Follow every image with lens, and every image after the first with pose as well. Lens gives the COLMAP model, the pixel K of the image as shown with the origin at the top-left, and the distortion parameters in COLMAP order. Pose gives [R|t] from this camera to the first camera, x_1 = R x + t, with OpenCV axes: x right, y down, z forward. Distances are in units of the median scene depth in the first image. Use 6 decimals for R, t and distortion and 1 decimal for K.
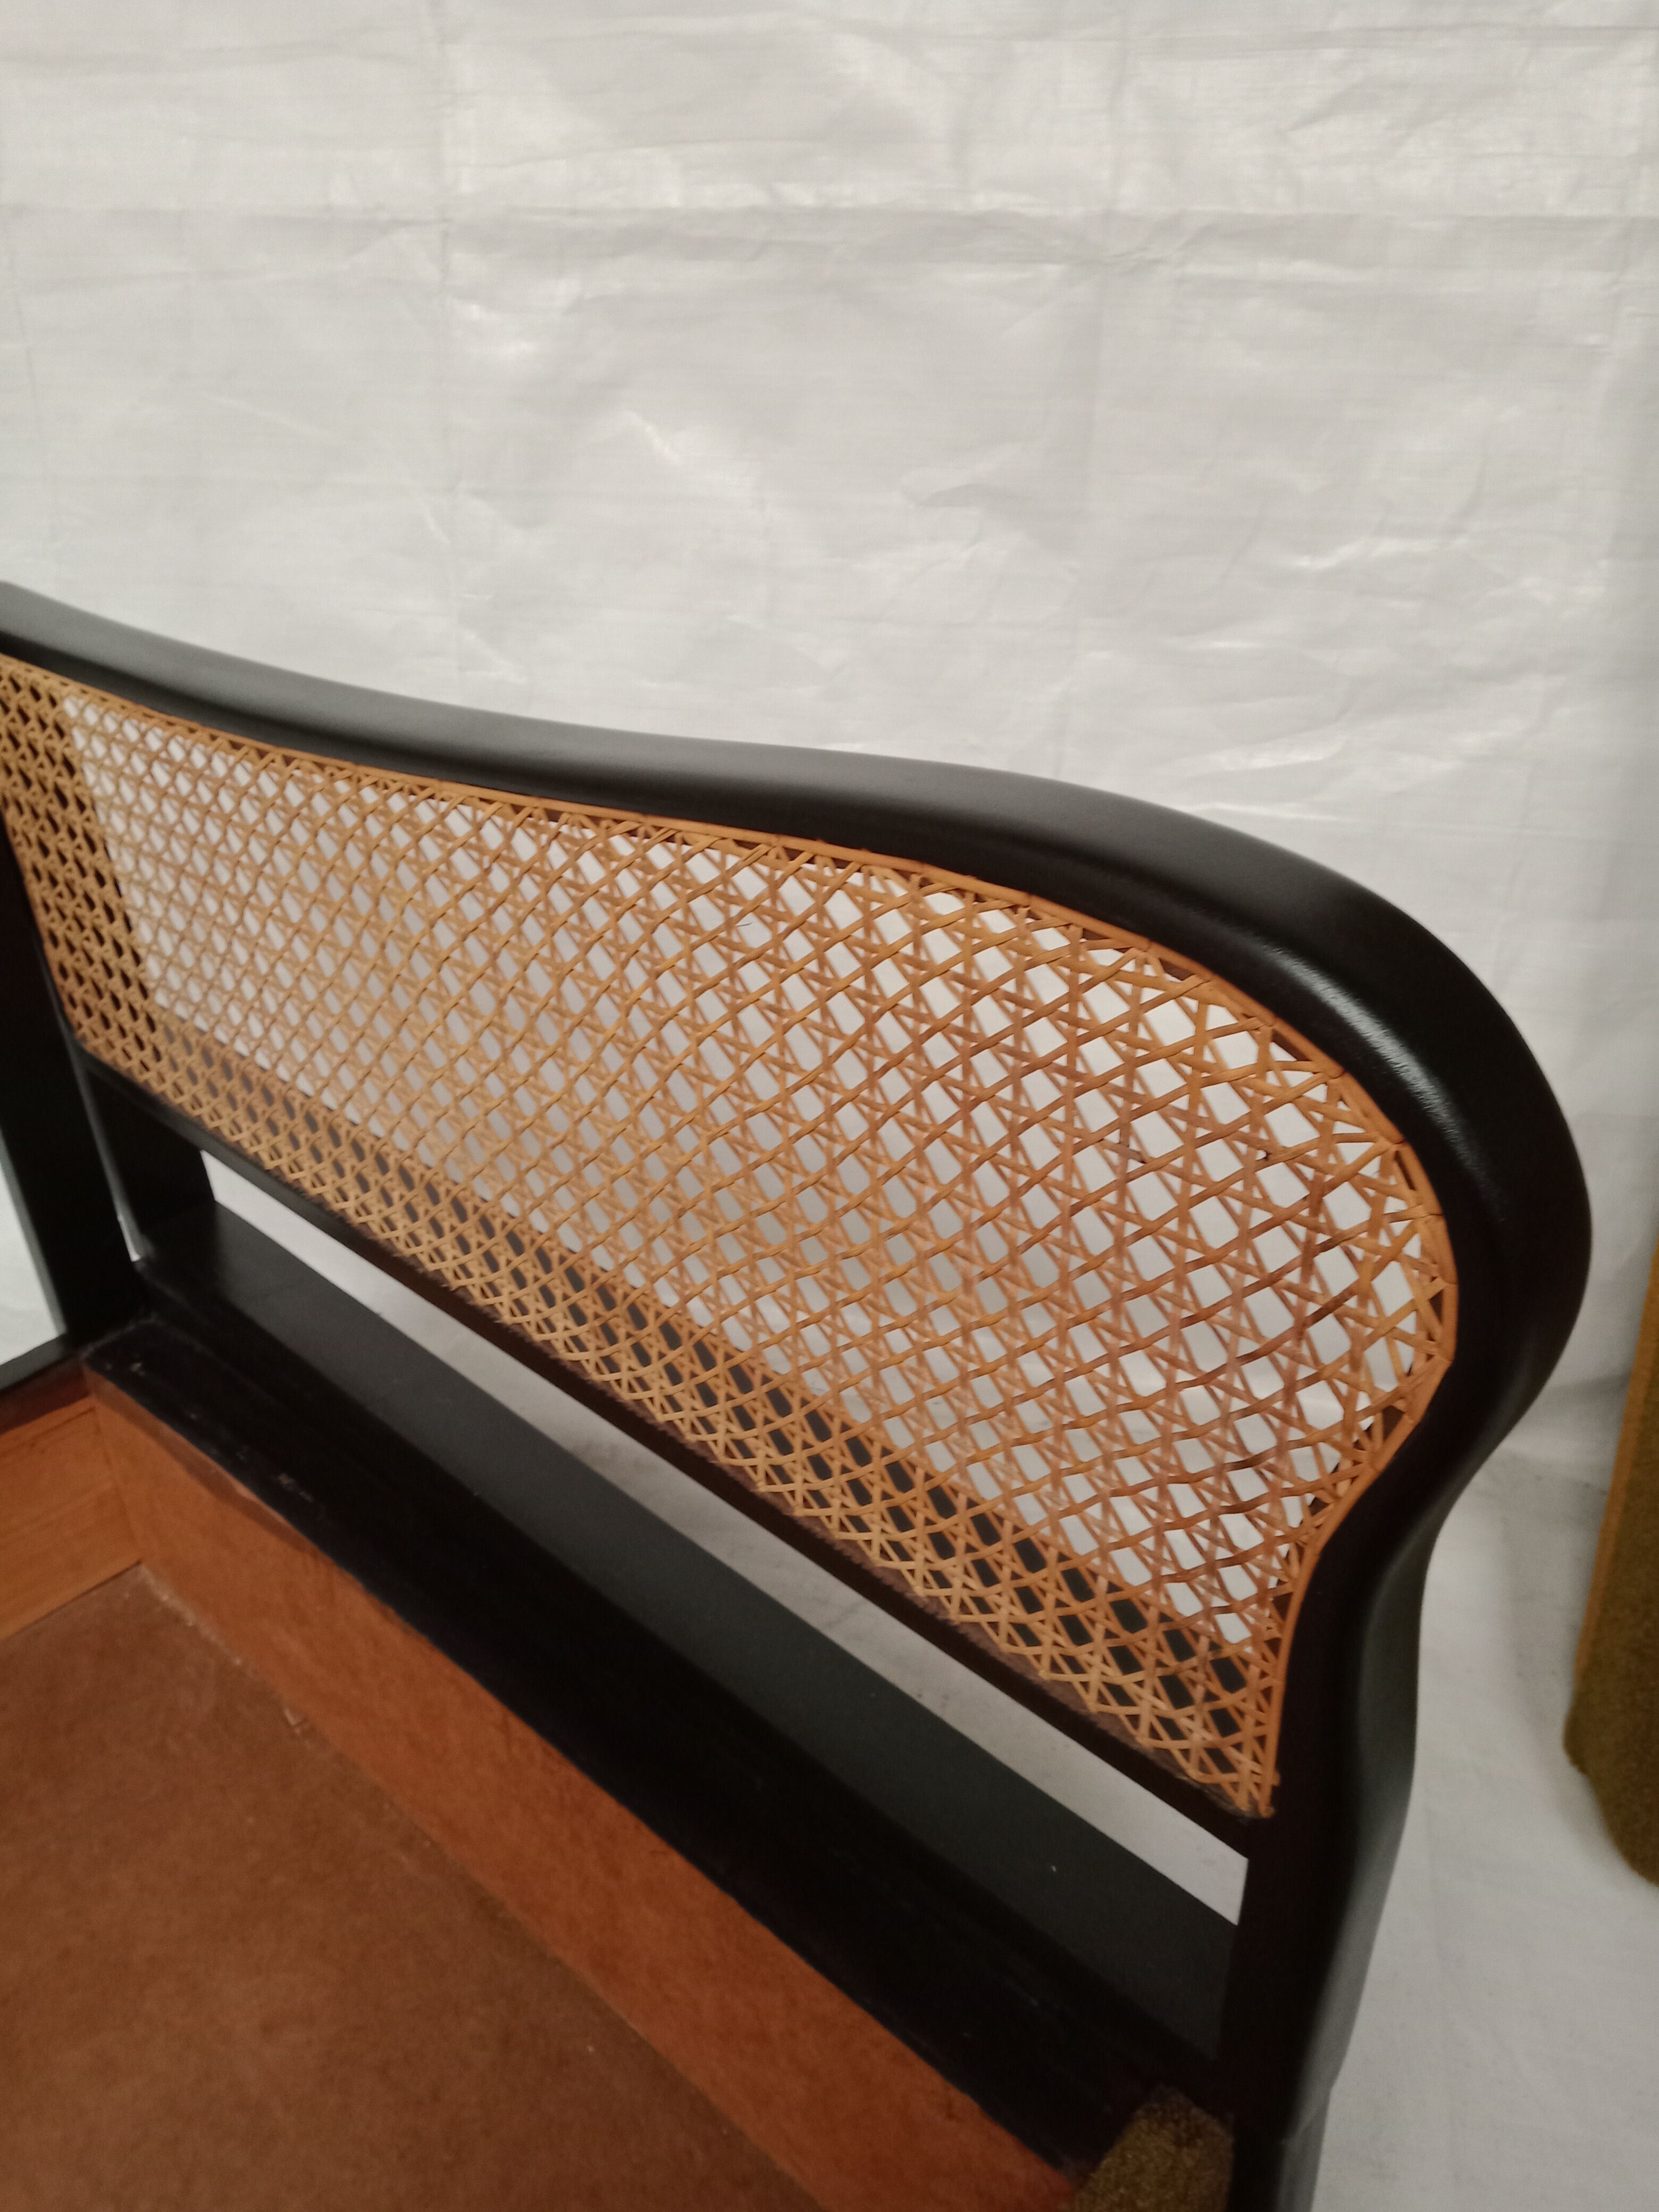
lens RADIAL K [[1736.8, 0, 830.5], [0, 1736.8, 1061.1], [0, 0, 1]] dist [0.023092, -0.038719]
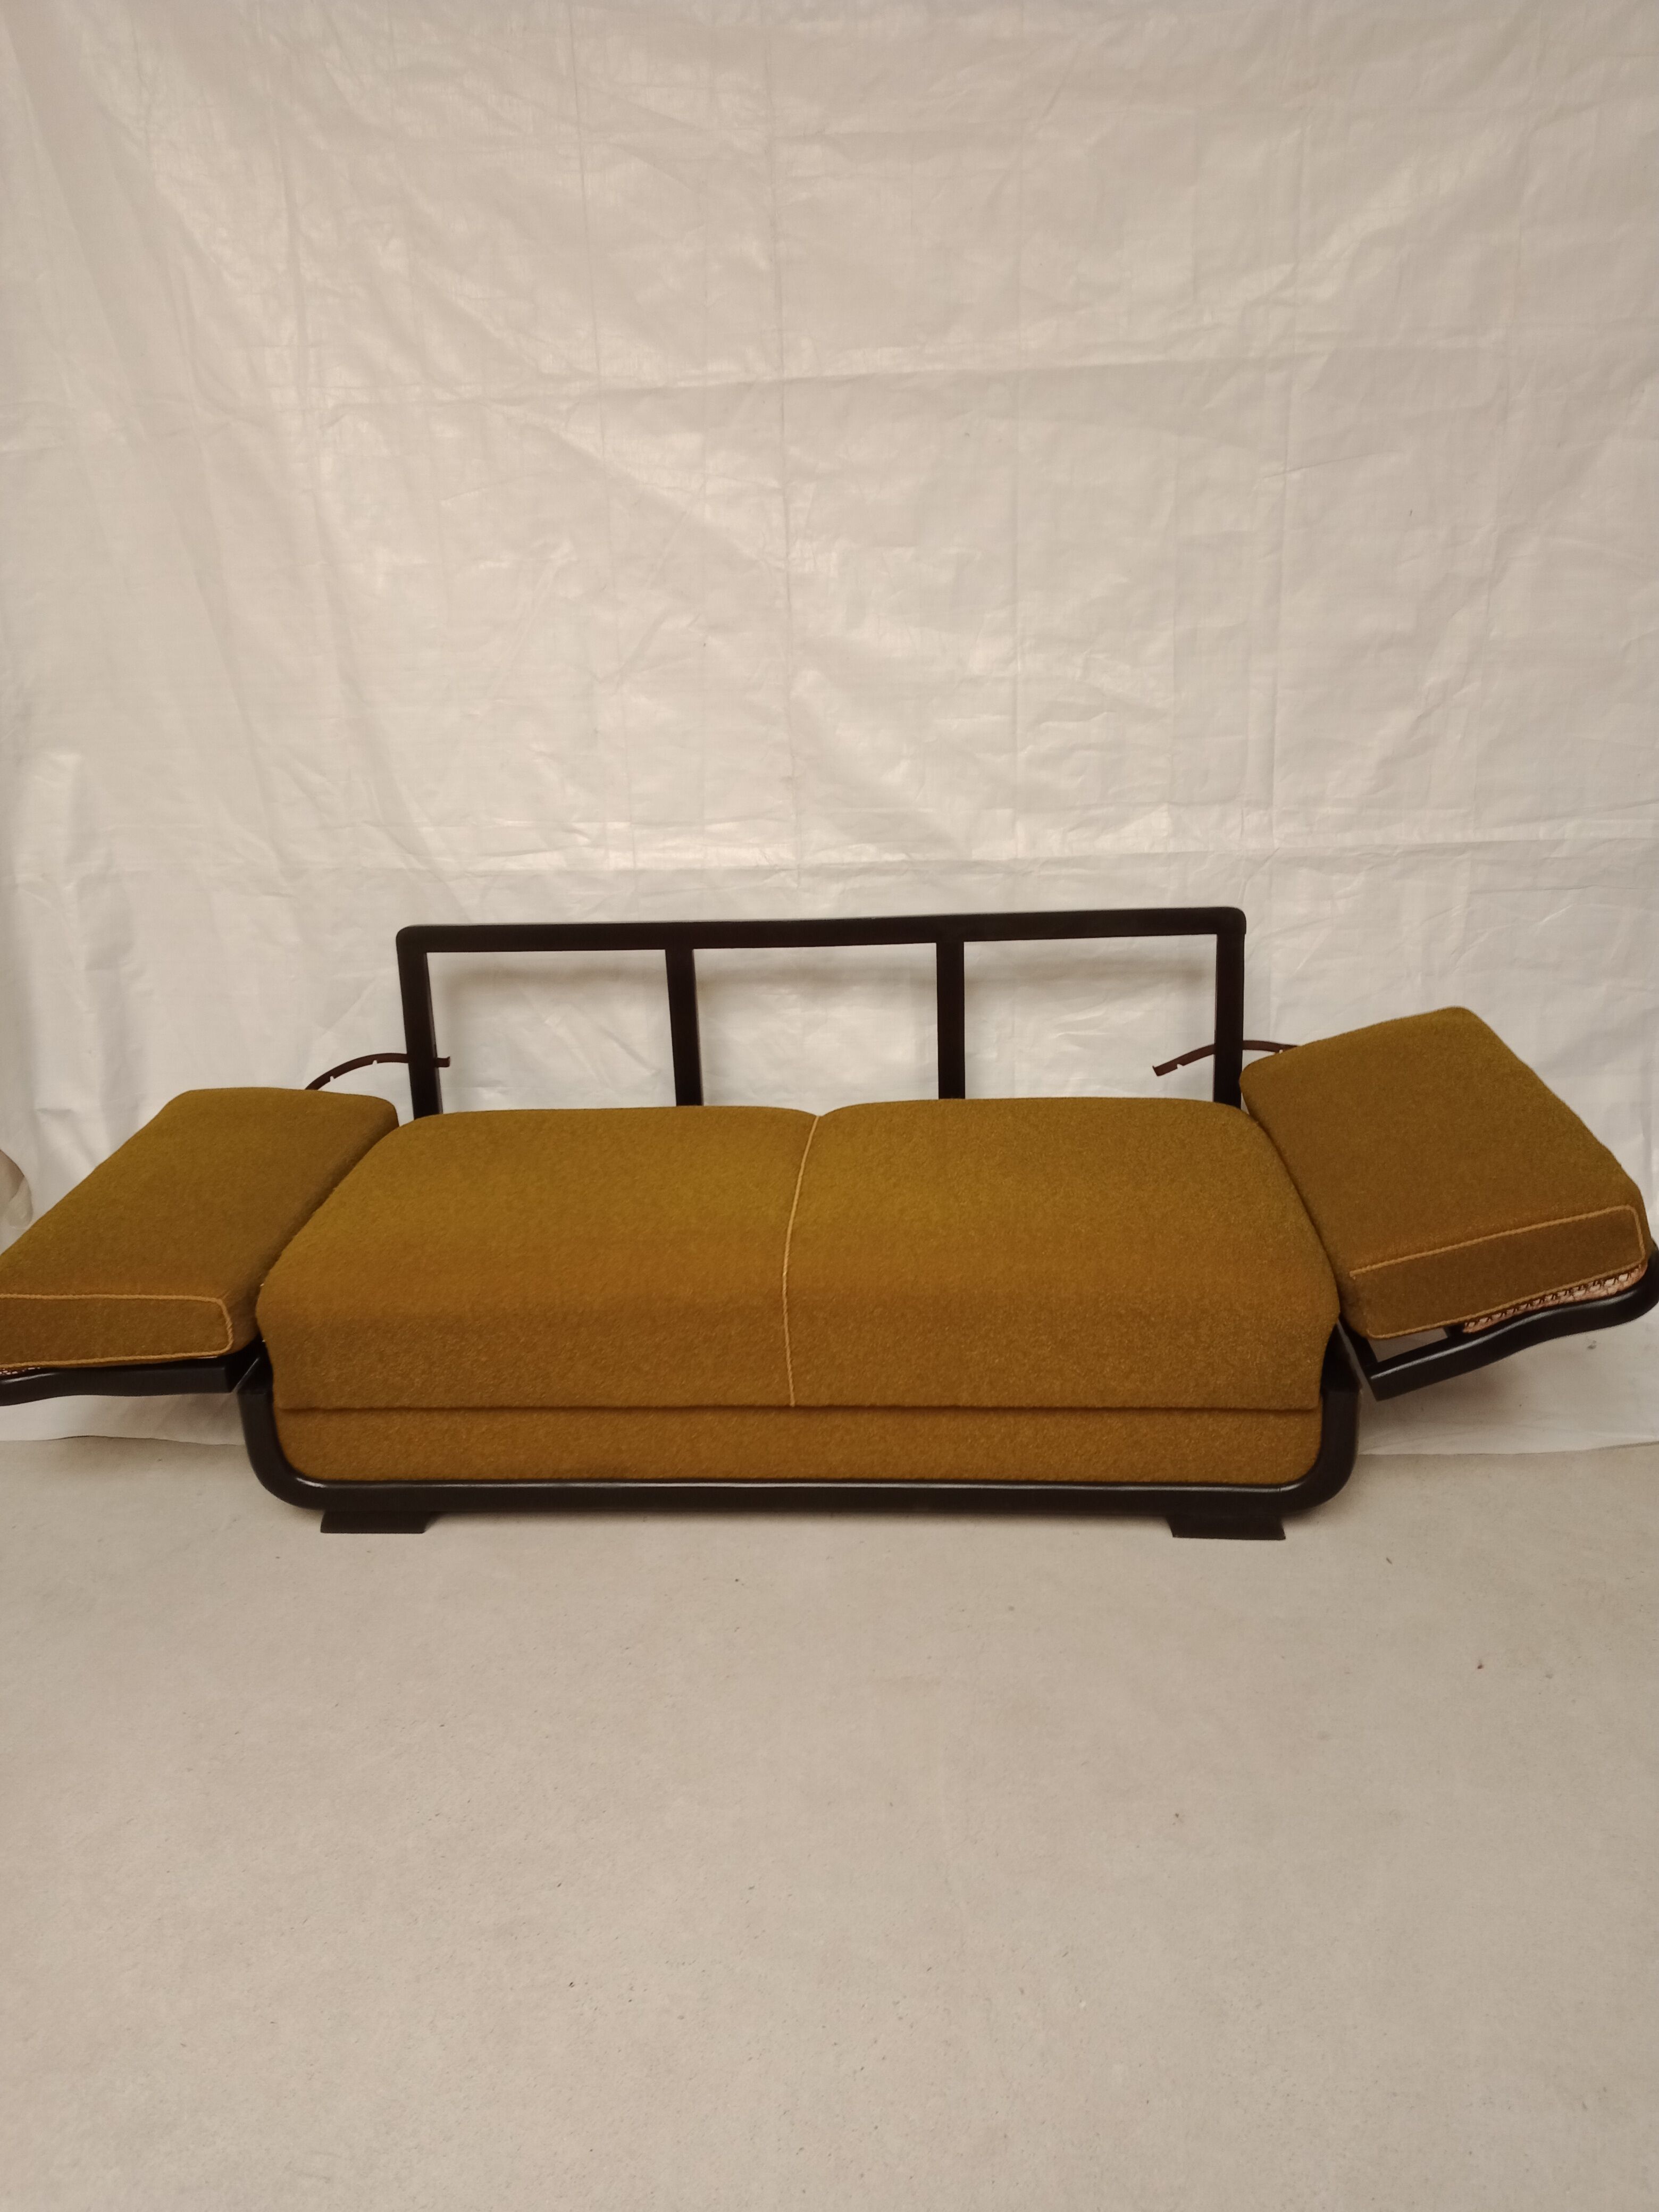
lens RADIAL K [[1736.8, 0, 832.0], [0, 1736.8, 1086.9], [0, 0, 1]] dist [0.023092, -0.038719]
pose [[0.985884, -0.085968, 0.143672, -1.008694], [0.110203, 0.979211, -0.170295, 0.658421], [-0.126045, 0.183724, 0.974863, -3.020327]]
